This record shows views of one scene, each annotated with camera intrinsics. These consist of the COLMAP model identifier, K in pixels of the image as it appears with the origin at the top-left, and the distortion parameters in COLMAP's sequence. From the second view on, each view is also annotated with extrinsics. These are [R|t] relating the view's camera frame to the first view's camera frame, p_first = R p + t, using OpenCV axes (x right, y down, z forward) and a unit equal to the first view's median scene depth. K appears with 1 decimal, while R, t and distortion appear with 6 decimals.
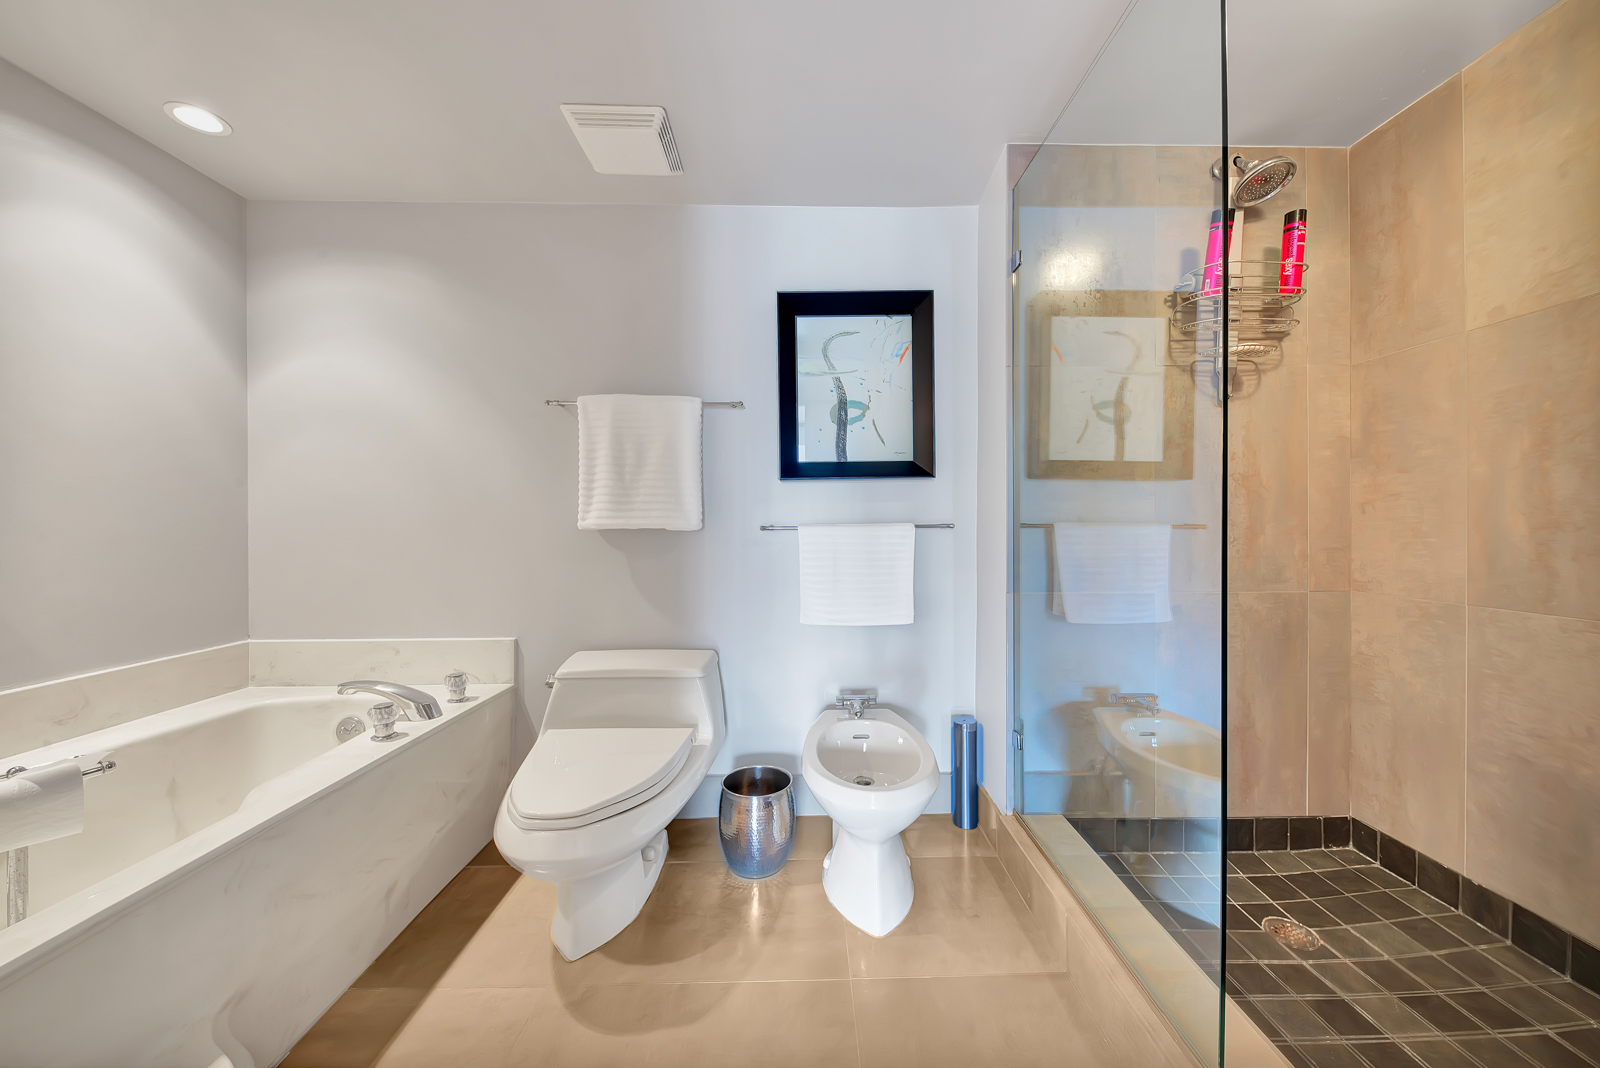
lens RADIAL K [[566.1, 0, 811.8], [0, 566.1, 527.2], [0, 0, 1]] dist [0.003448, -0.003598]
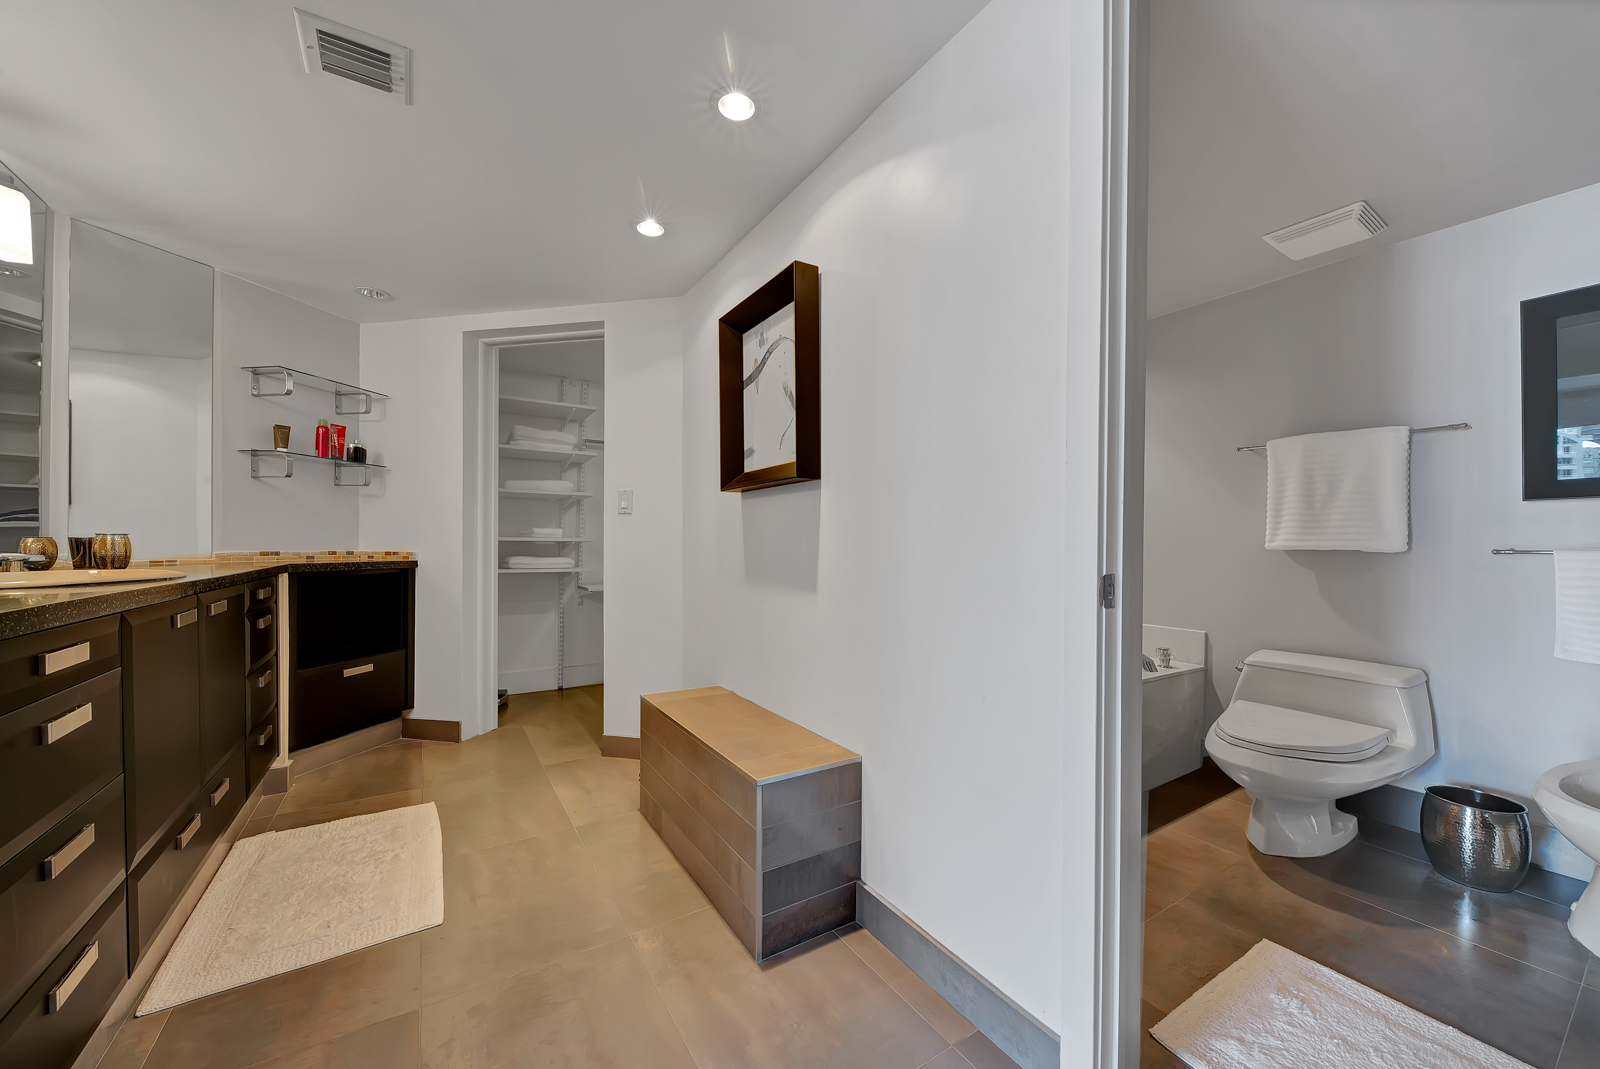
lens RADIAL K [[566.1, 0, 812.8], [0, 566.1, 543.2], [0, 0, 1]] dist [0.003448, -0.003598]
pose [[0.515333, 0.009109, -0.856942, 0.141591], [-0.017548, 0.999846, 0.000076, 0.007520], [0.856810, 0.014999, 0.515414, -0.502251]]
